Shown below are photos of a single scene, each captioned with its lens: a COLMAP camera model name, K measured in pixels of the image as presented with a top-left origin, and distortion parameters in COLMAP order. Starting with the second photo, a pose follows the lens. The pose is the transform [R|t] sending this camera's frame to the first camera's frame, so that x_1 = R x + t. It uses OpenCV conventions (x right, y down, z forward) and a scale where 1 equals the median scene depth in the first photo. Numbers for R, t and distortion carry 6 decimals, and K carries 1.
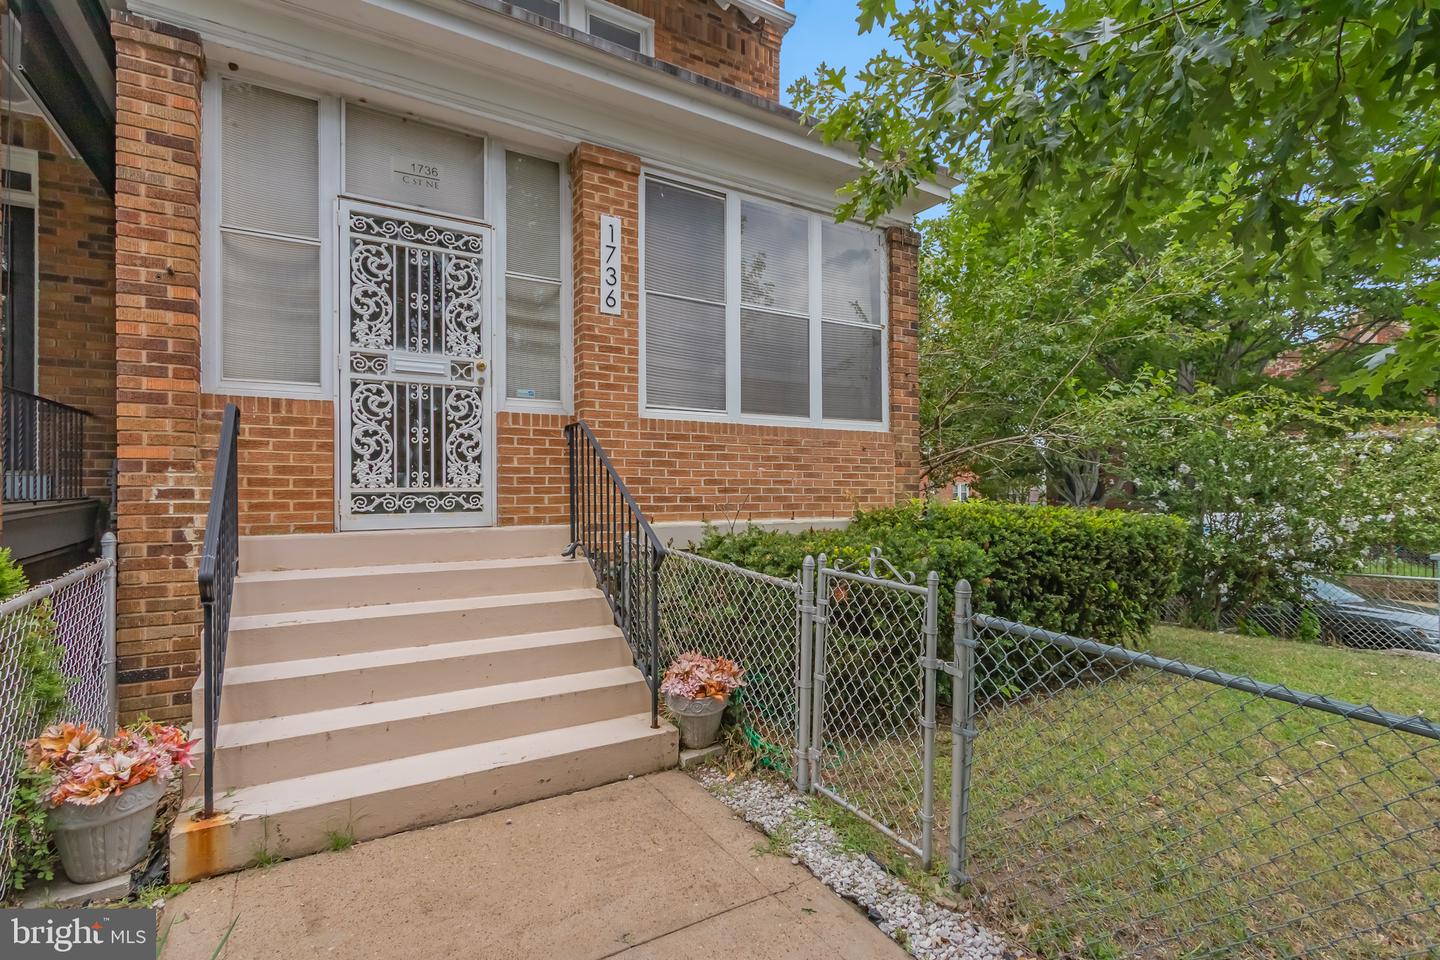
lens RADIAL K [[684.8, 0, 721.9], [0, 684.8, 489.9], [0, 0, 1]] dist [0.001206, -0.000731]
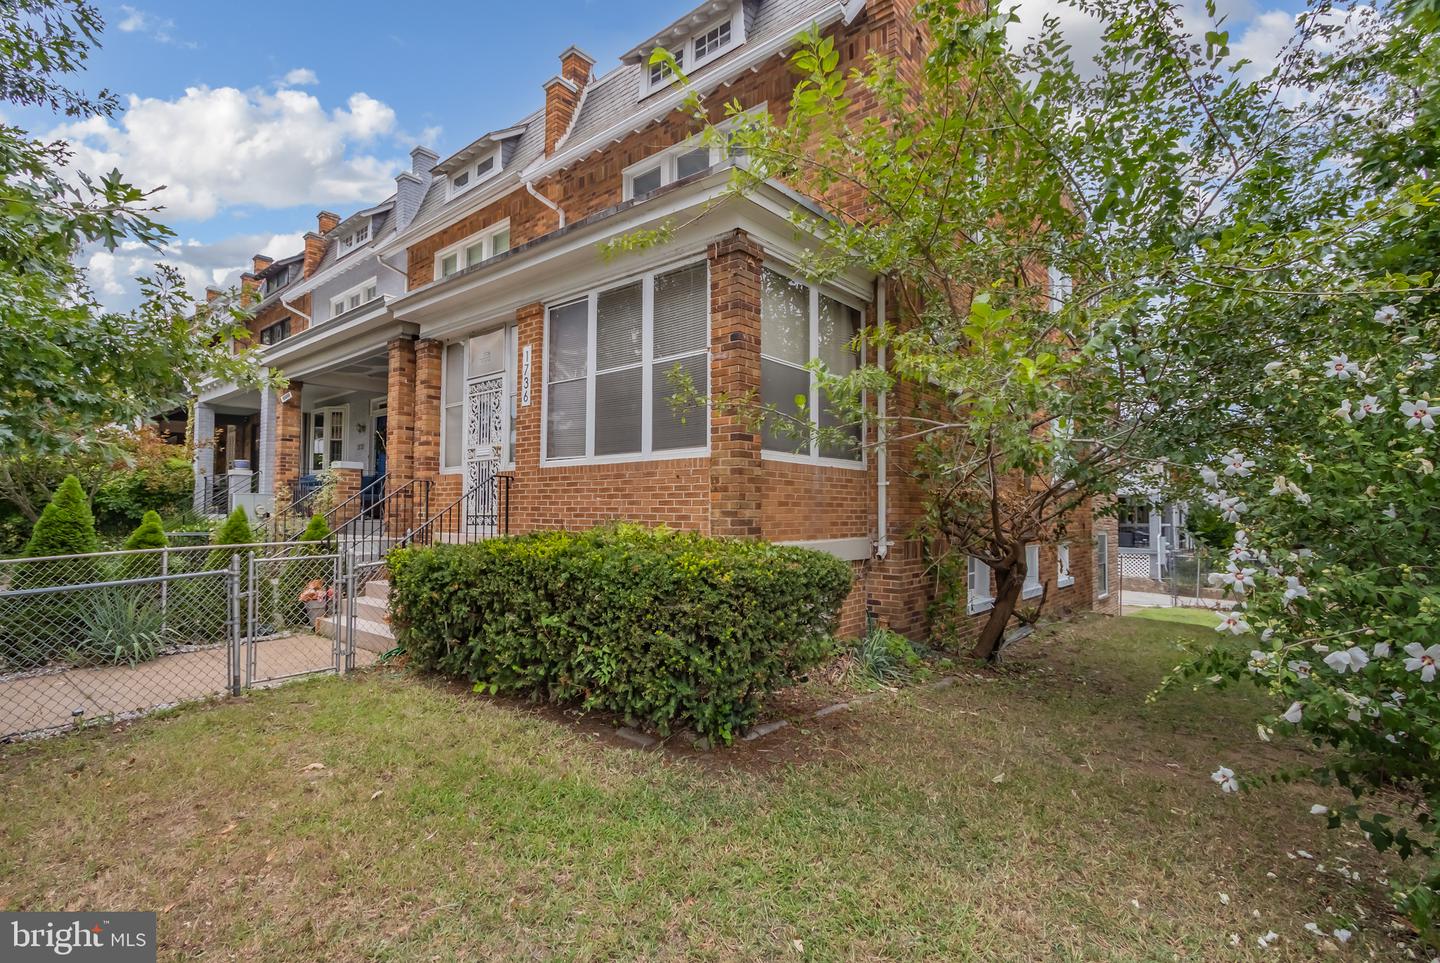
lens RADIAL K [[684.8, 0, 725.1], [0, 684.8, 485.1], [0, 0, 1]] dist [0.001206, -0.000731]
pose [[0.316132, -0.035795, -0.948040, 1.618957], [-0.006402, 0.999185, -0.039861, -0.008126], [0.948694, 0.018671, 0.315645, 1.000412]]
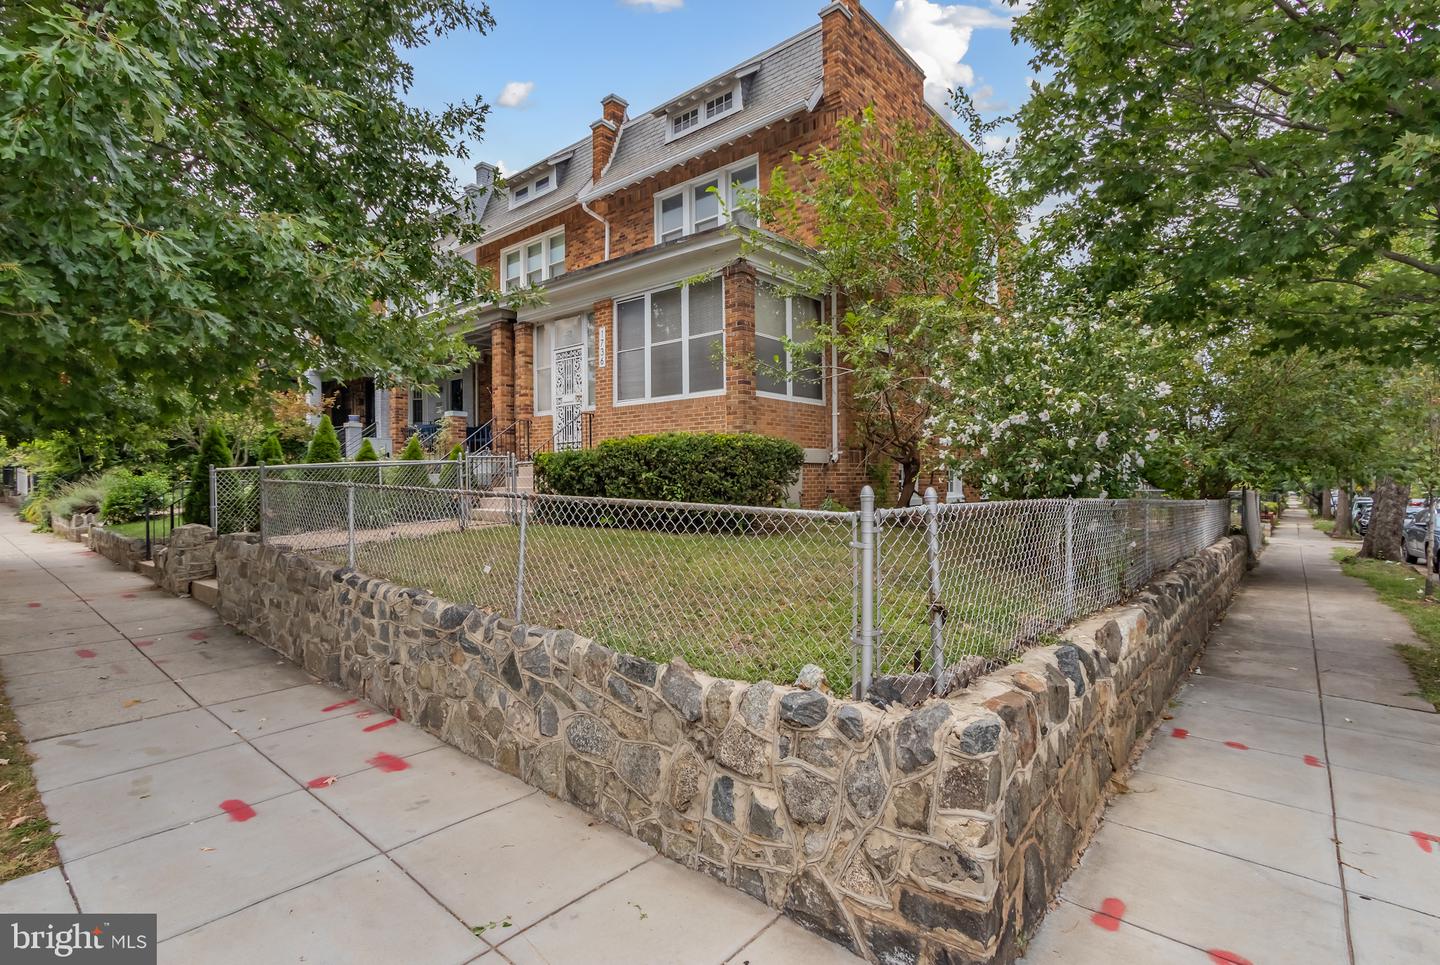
lens RADIAL K [[684.8, 0, 716.0], [0, 684.8, 483.7], [0, 0, 1]] dist [0.001206, -0.000731]
pose [[0.304372, 0.005478, -0.952538, 2.482459], [0.006891, 0.999945, 0.007952, 0.158648], [0.952528, -0.008984, 0.304317, 0.674328]]
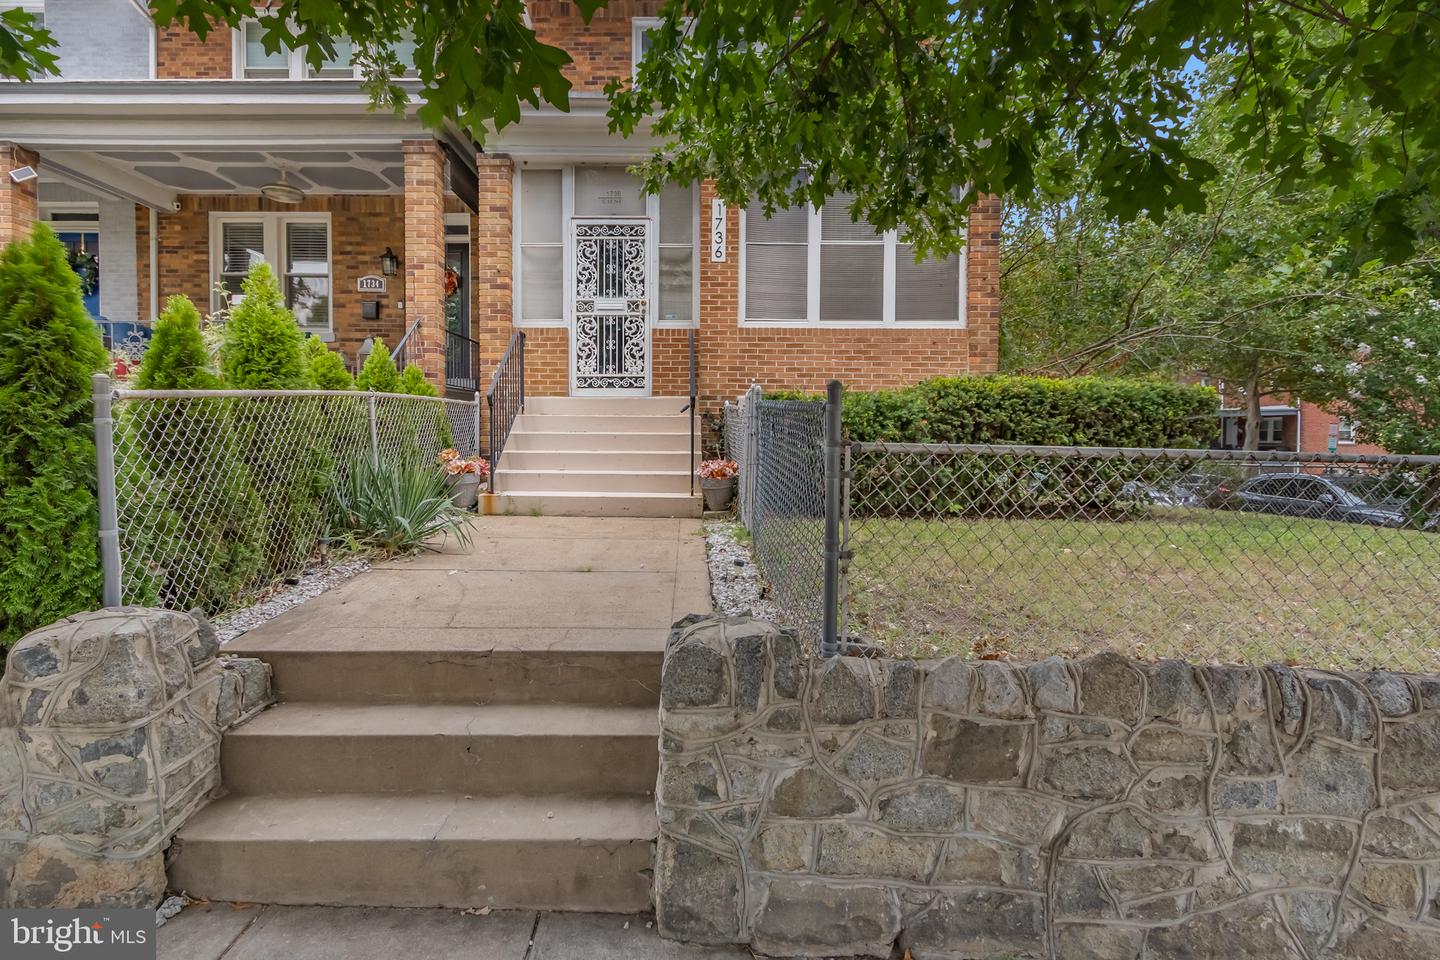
lens RADIAL K [[705.1, 0, 683.9], [0, 705.1, 461.8], [0, 0, 1]] dist [-0.002574, -0.000486]
pose [[0.849406, 0.026226, -0.527088, 0.676180], [-0.006592, 0.999214, 0.039094, 0.147458], [0.527699, -0.029732, 0.848911, -0.455230]]
